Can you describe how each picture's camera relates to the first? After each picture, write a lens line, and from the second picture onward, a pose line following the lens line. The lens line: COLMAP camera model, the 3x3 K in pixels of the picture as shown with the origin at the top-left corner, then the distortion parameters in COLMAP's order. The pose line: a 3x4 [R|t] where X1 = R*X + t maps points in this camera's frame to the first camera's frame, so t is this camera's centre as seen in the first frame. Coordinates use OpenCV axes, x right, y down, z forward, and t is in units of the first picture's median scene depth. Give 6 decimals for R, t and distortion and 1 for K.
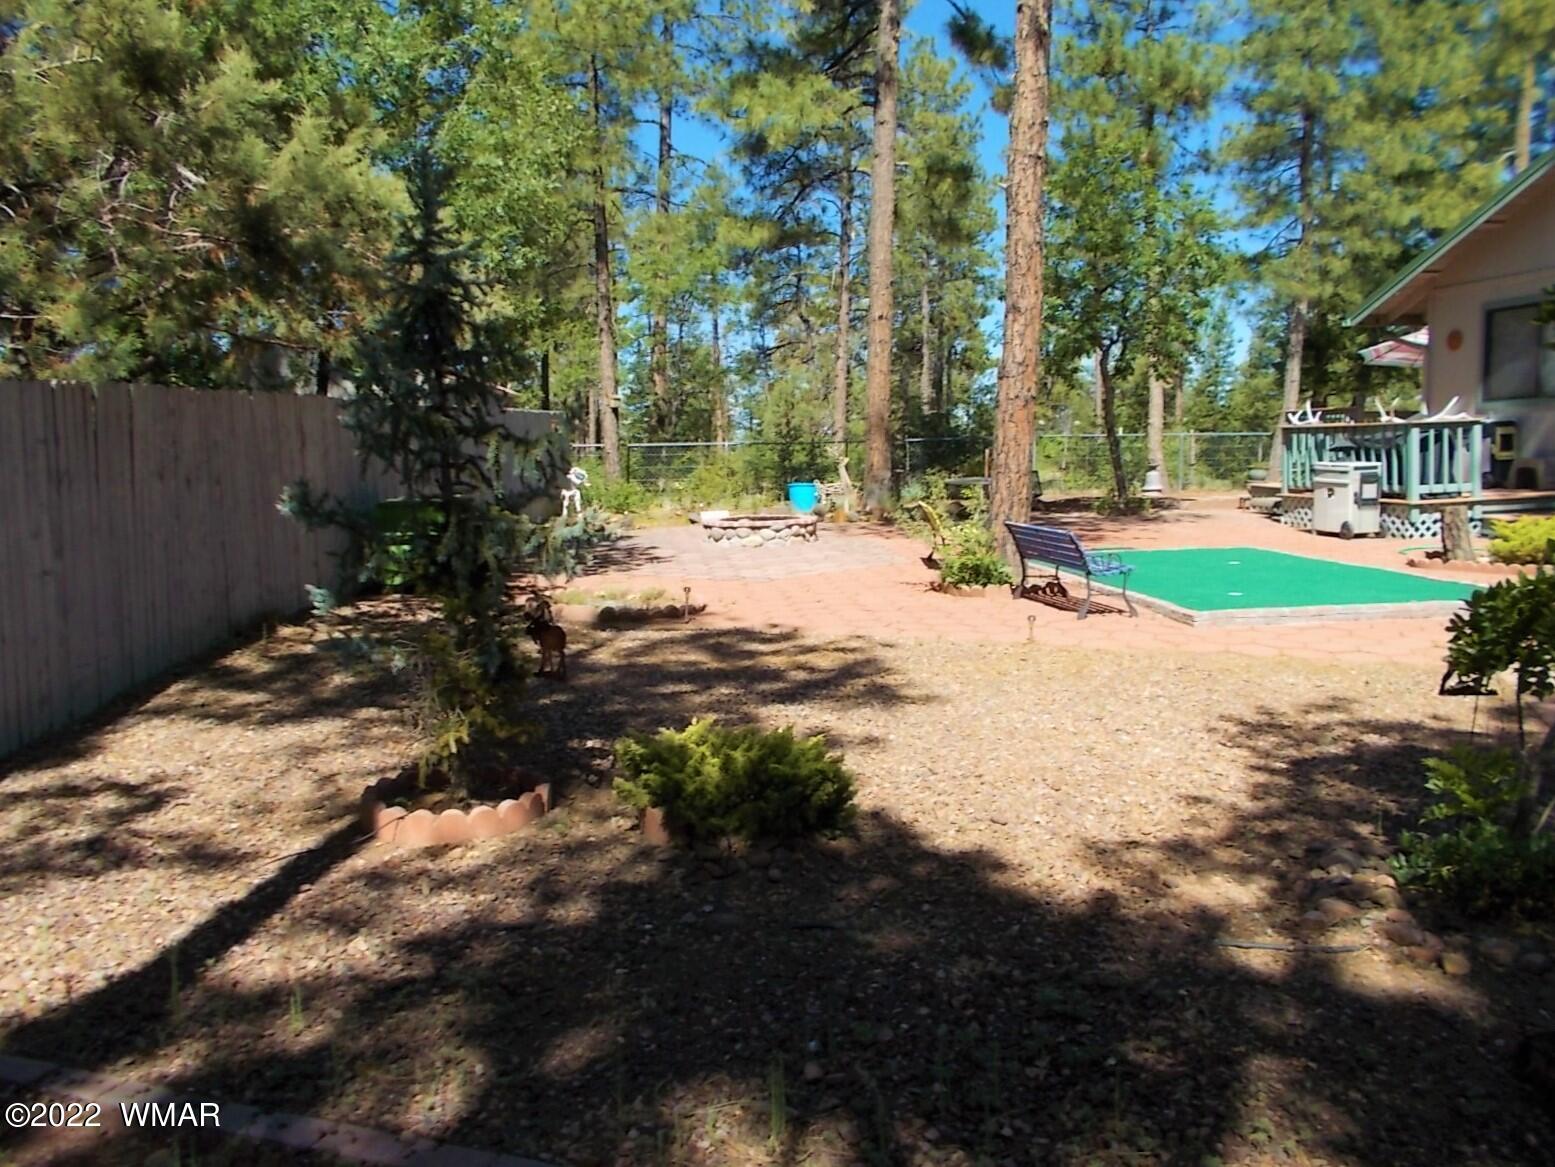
lens RADIAL K [[1193.6, 0, 777.5], [0, 1193.6, 583.5], [0, 0, 1]] dist [0.005180, -0.003195]
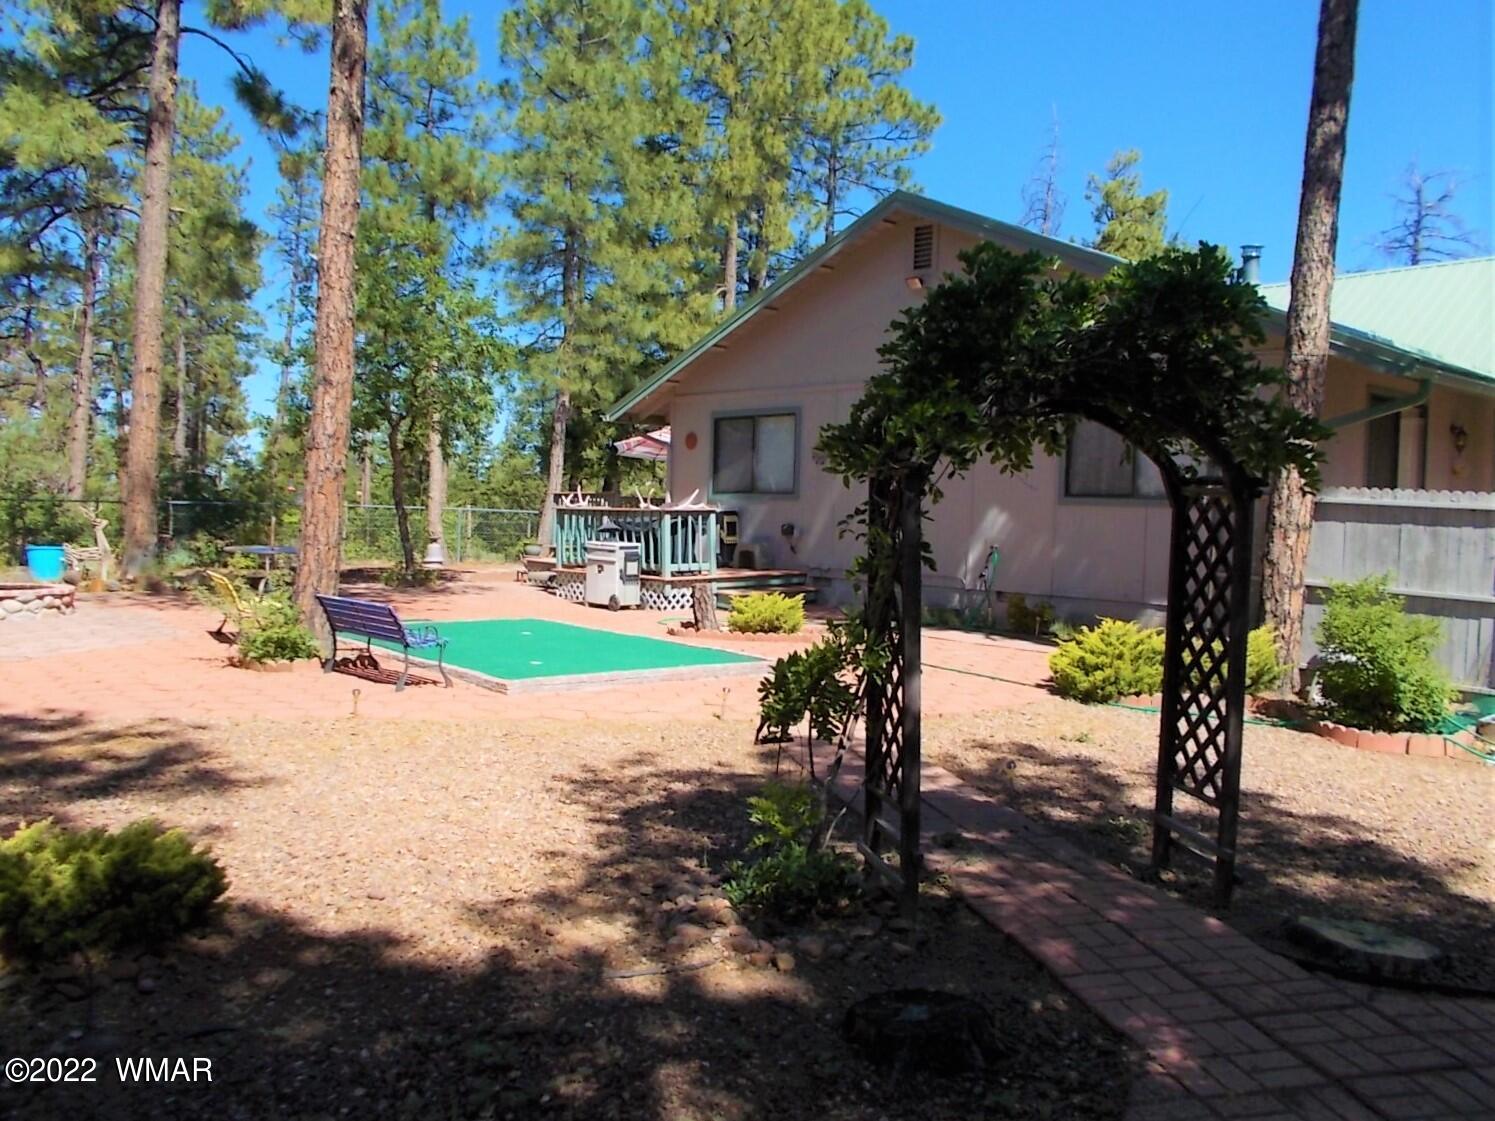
lens RADIAL K [[1202.9, 0, 719.4], [0, 1202.9, 562.7], [0, 0, 1]] dist [0.004868, 0.003844]
pose [[0.849772, 0.019806, 0.526778, -0.045667], [0.019607, 0.997415, -0.069129, -0.002609], [-0.526785, 0.069073, 0.847187, -0.013625]]
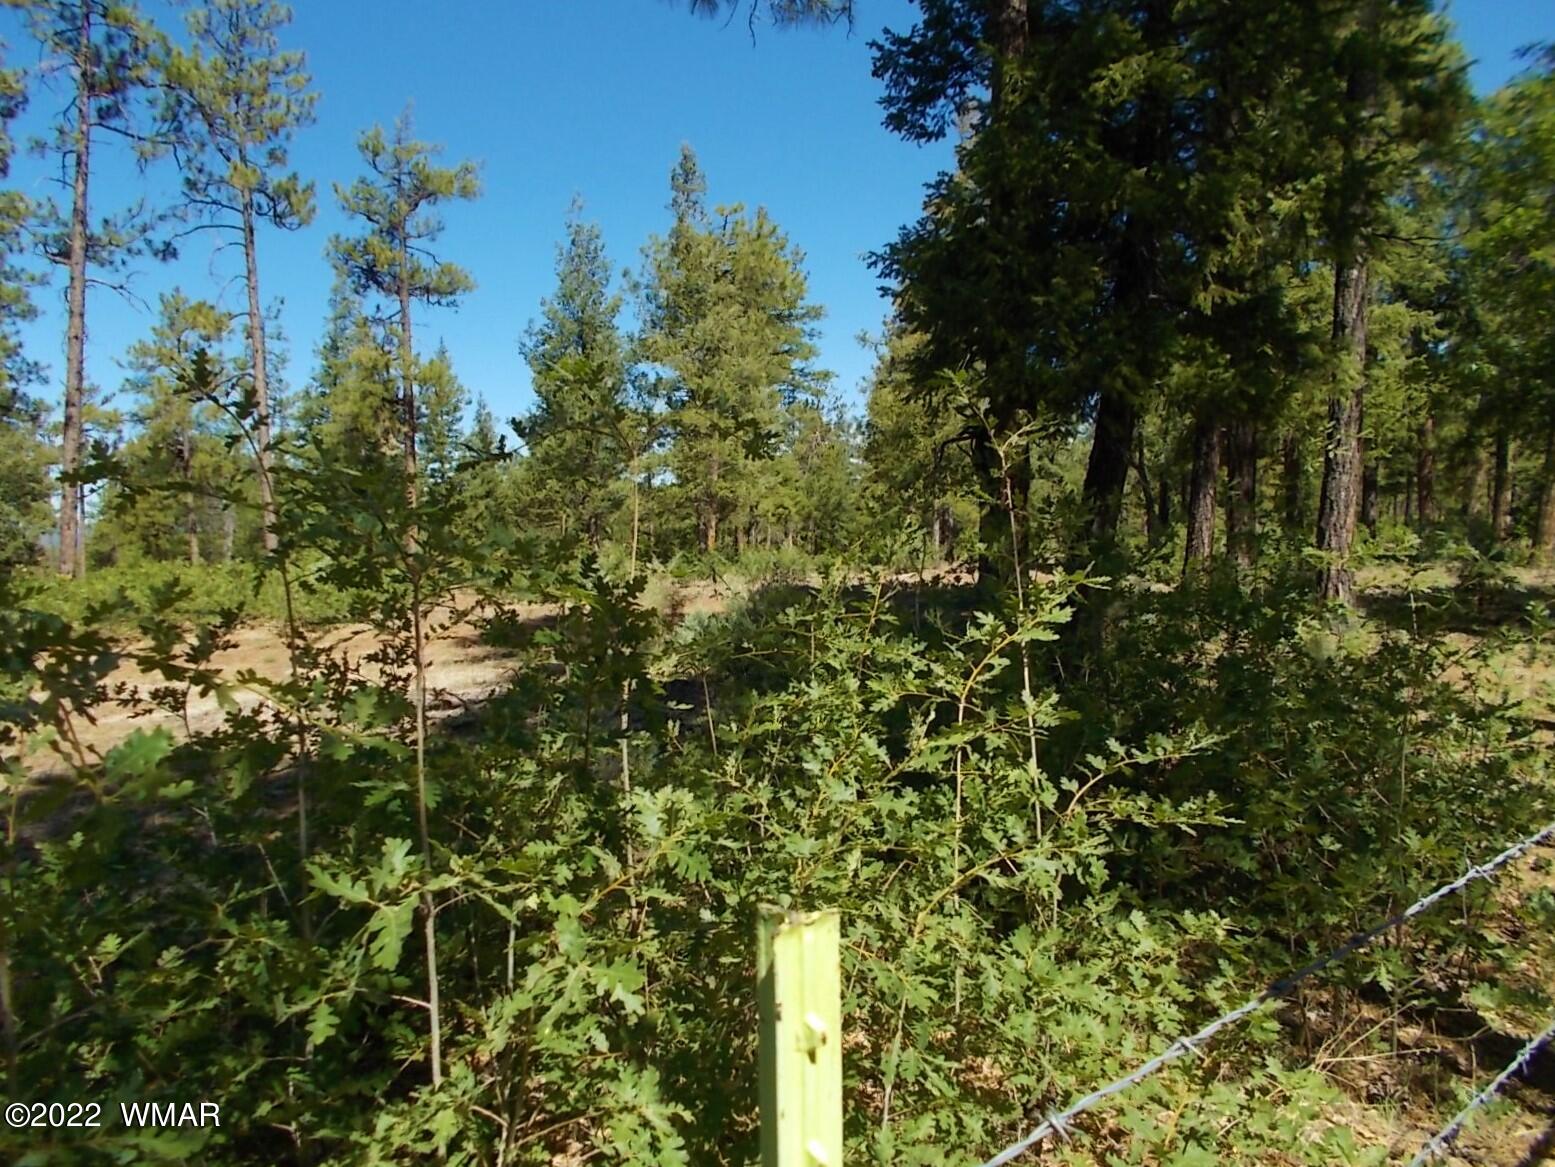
lens RADIAL K [[1193.6, 0, 777.5], [0, 1193.6, 583.5], [0, 0, 1]] dist [0.005180, -0.003195]
pose [[0.792233, -0.040878, 0.608849, 0.593997], [0.085690, 0.995320, -0.044675, -0.298054], [-0.604173, 0.087565, 0.792027, 2.166619]]
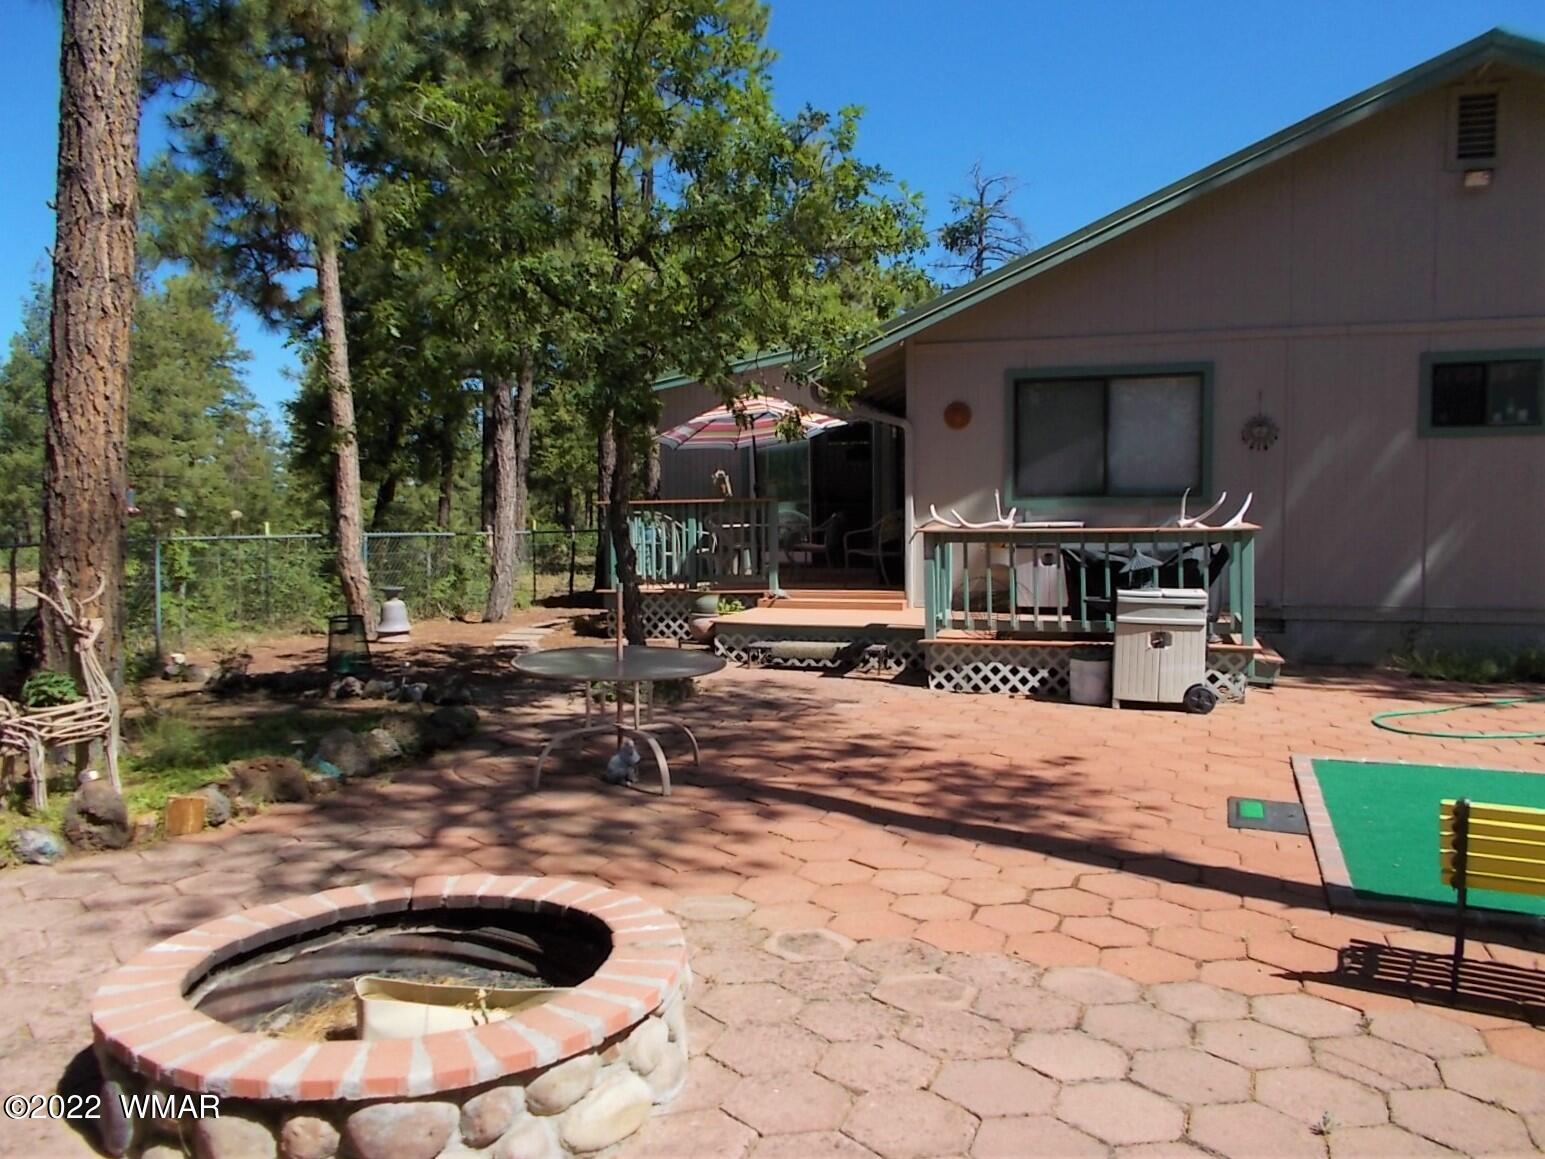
lens RADIAL K [[1231.1, 0, 772.5], [0, 1231.1, 579.5], [0, 0, 1]] dist [-0.002665, -0.002685]
pose [[0.453685, -0.031818, 0.890594, -0.261015], [0.102840, 0.994555, -0.016856, -0.156900], [-0.885208, 0.099235, 0.454487, 1.185290]]
